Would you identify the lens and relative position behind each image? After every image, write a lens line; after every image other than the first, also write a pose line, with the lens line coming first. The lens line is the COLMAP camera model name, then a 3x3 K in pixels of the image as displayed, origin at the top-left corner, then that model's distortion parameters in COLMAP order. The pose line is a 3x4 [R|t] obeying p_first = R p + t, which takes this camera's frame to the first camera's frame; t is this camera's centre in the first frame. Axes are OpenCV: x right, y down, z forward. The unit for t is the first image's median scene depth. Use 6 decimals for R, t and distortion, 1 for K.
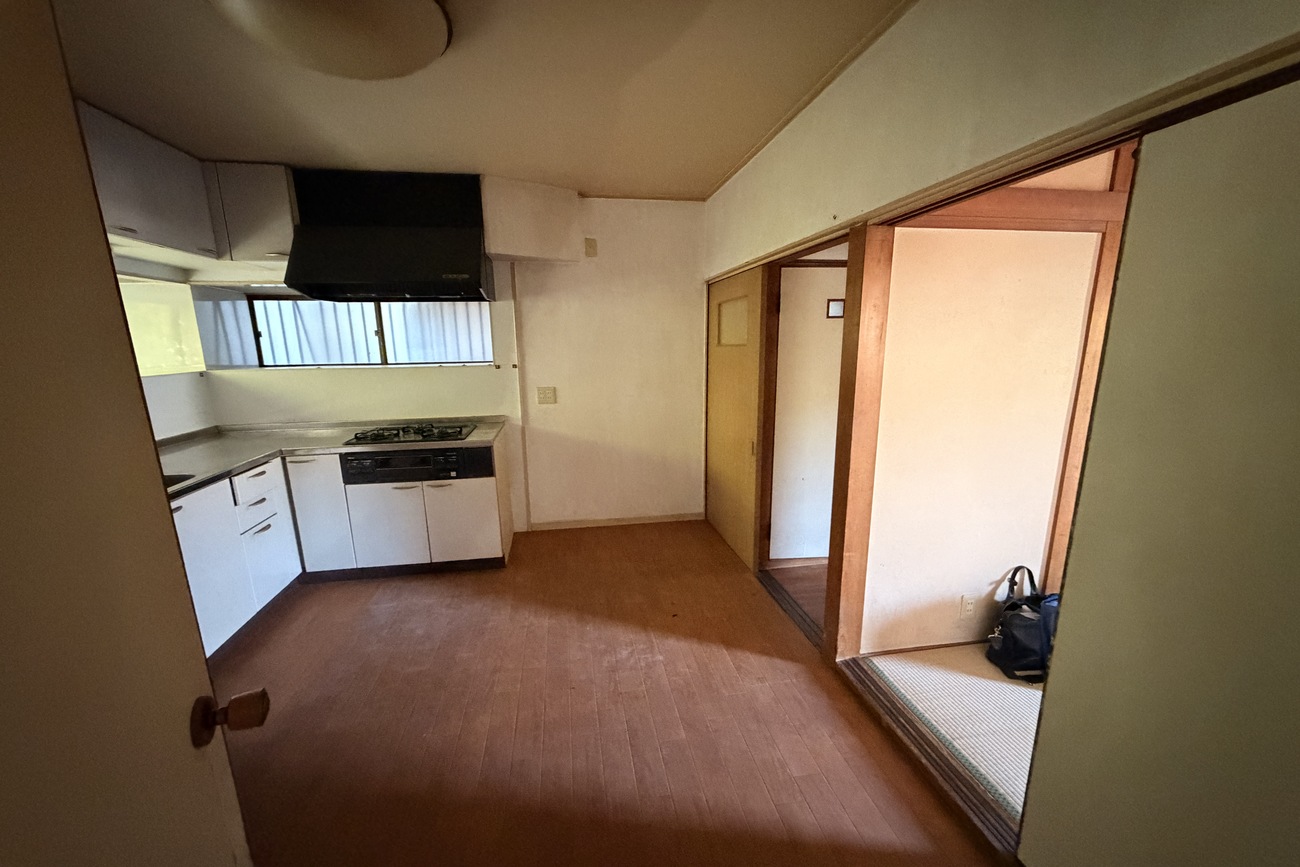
lens RADIAL K [[489.3, 0, 651.3], [0, 489.3, 446.2], [0, 0, 1]] dist [-0.000004, 0.000058]
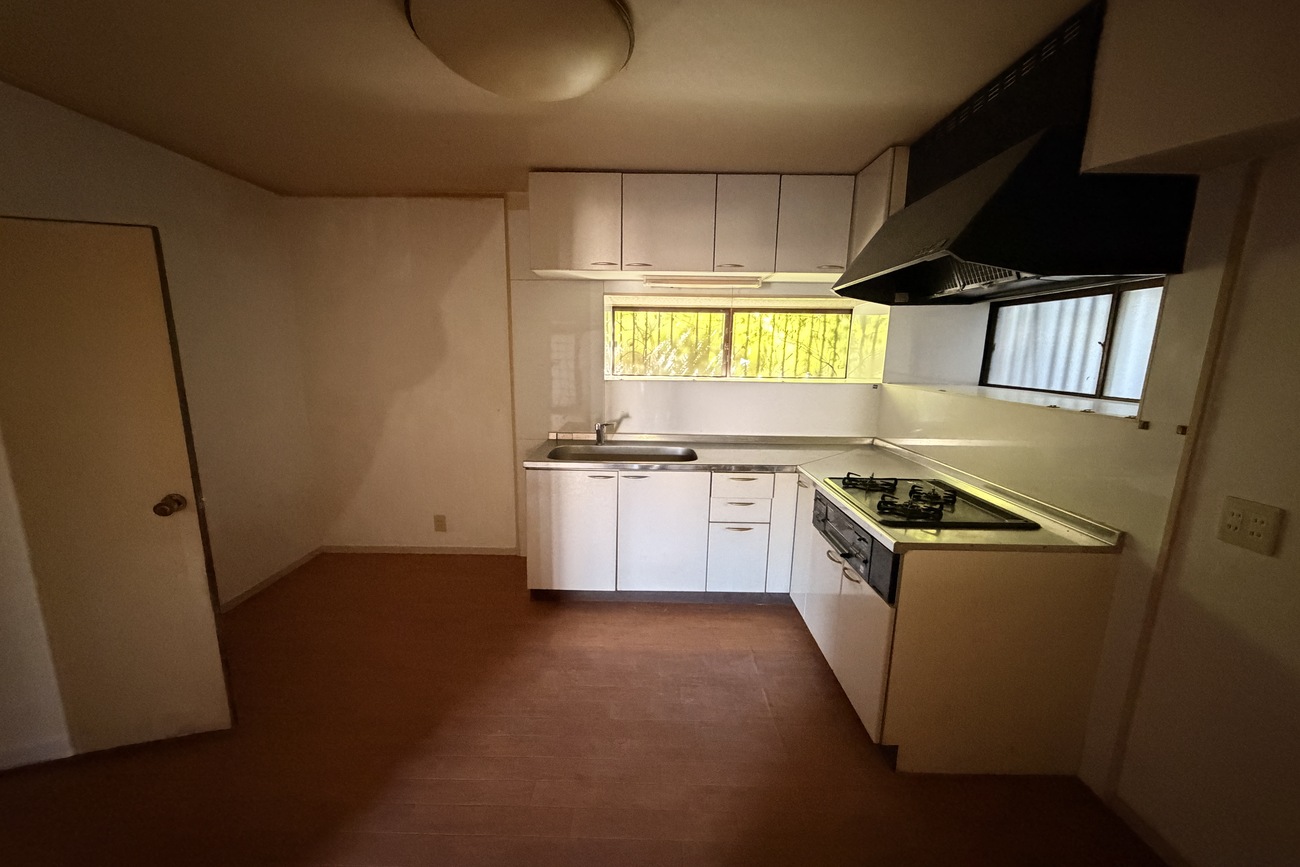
lens RADIAL K [[522.2, 0, 650.5], [0, 522.2, 455.0], [0, 0, 1]] dist [0.000066, -0.000023]
pose [[-0.148391, 0.206891, -0.967045, 0.241003], [-0.215244, 0.947671, 0.235774, -0.172160], [0.965220, 0.243138, -0.096094, 0.707677]]
